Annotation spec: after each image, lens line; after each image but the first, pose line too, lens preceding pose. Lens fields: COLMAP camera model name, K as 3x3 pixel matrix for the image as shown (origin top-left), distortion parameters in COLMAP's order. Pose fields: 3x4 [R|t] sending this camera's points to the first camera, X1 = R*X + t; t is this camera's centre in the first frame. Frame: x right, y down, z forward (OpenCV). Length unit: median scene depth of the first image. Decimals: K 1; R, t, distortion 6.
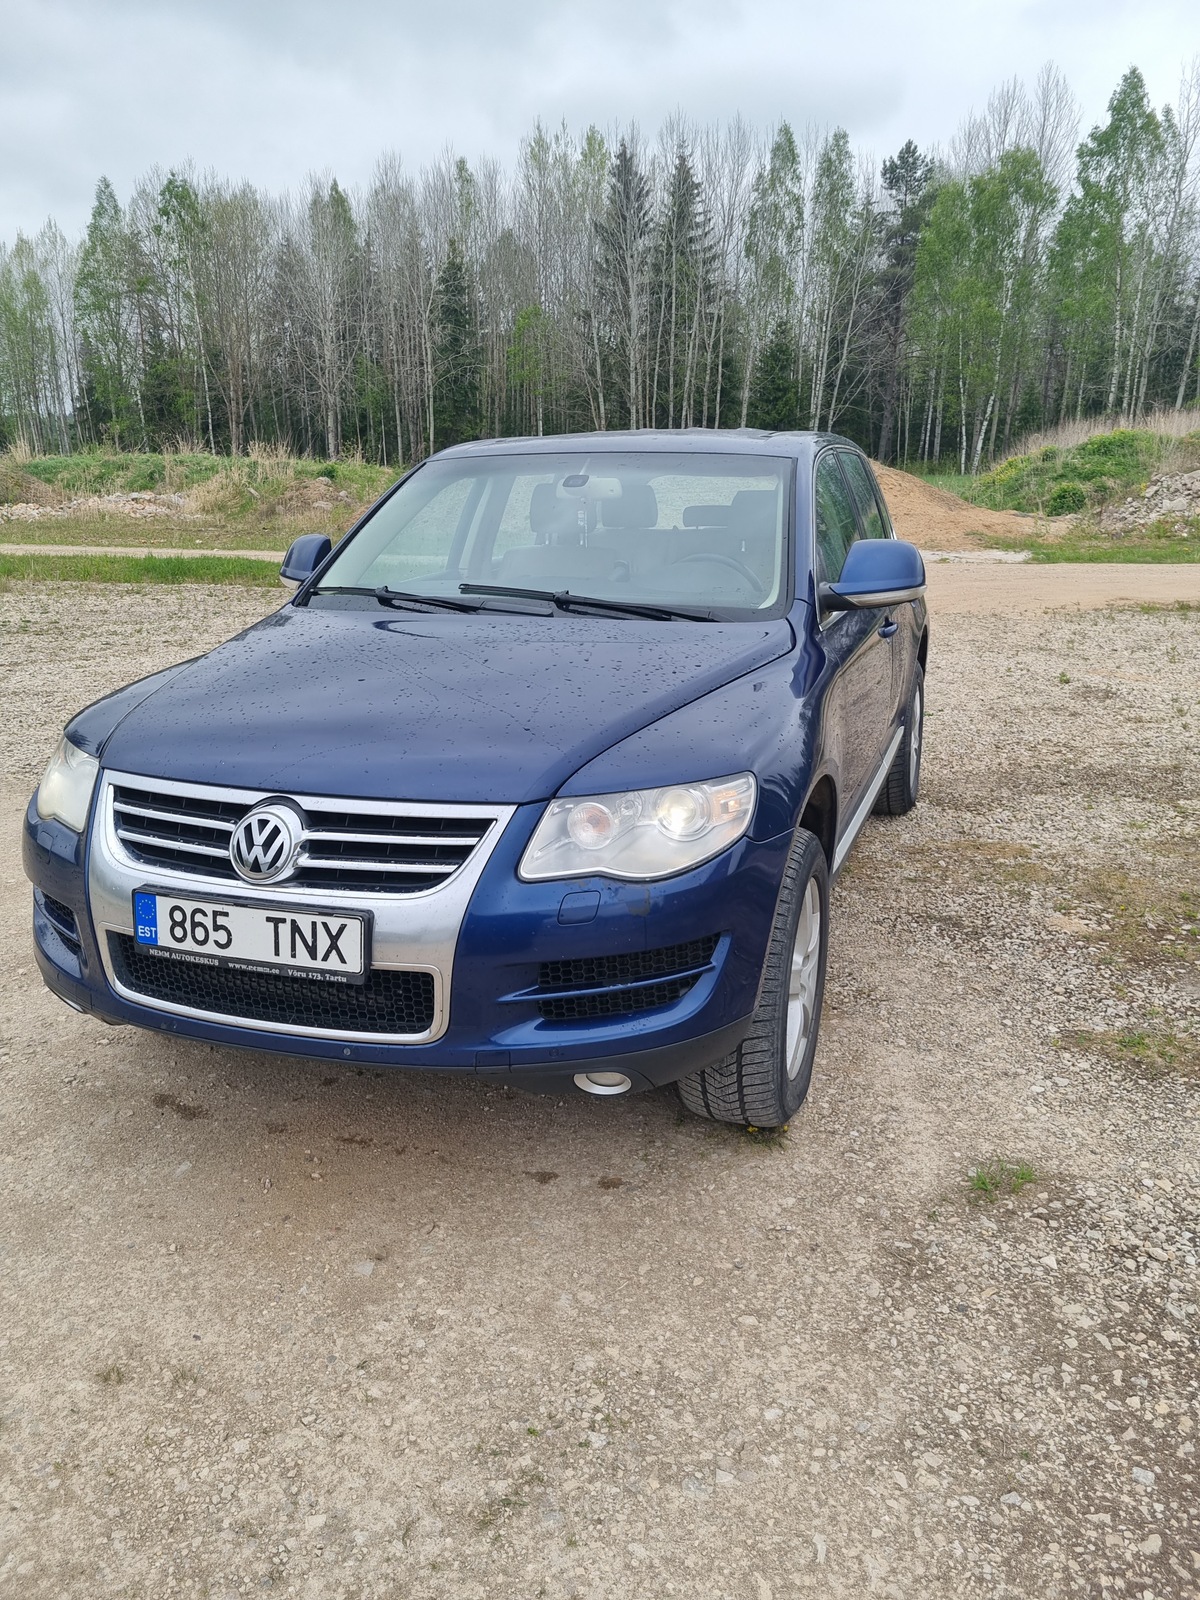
lens RADIAL K [[1236.6, 0, 595.6], [0, 1236.6, 807.4], [0, 0, 1]] dist [0.032510, -0.030345]
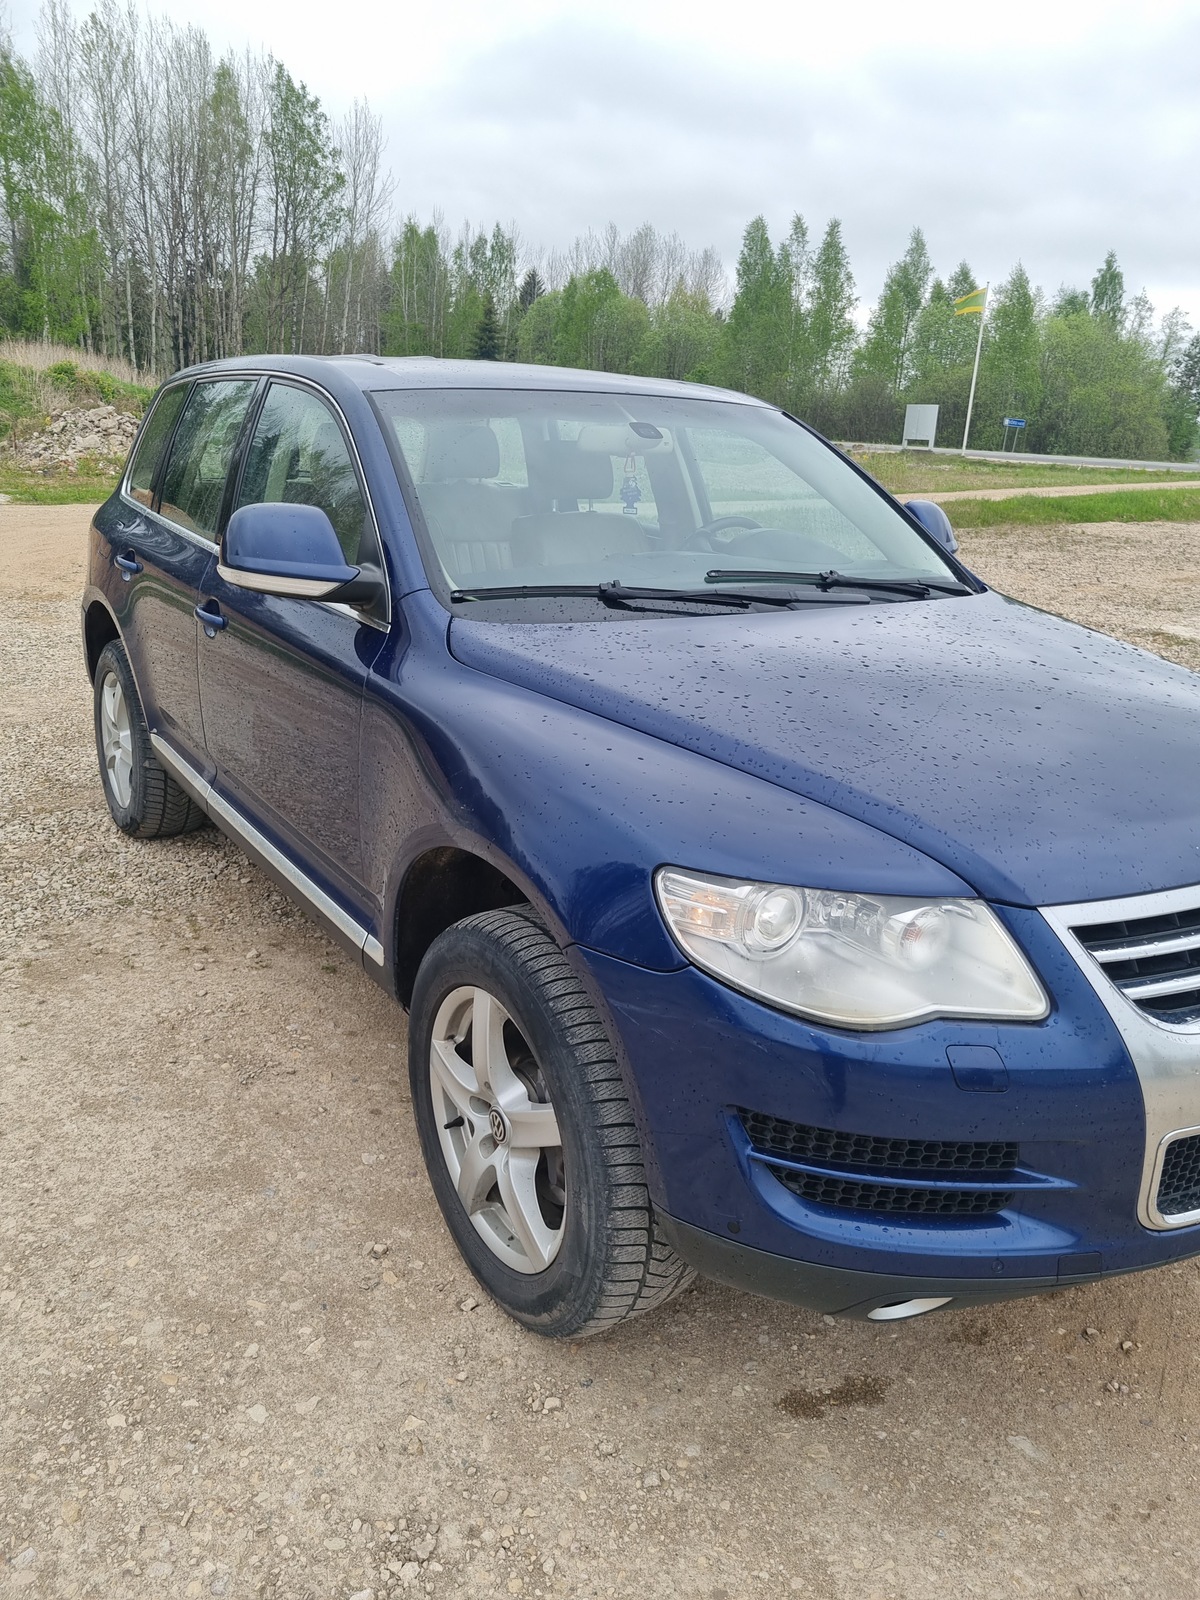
lens RADIAL K [[1236.6, 0, 595.6], [0, 1236.6, 807.4], [0, 0, 1]] dist [0.032510, -0.030345]
pose [[0.592275, -0.199840, 0.780560, -0.763165], [0.159731, 0.978649, 0.129354, -0.149192], [-0.789745, 0.048067, 0.611550, 0.606902]]
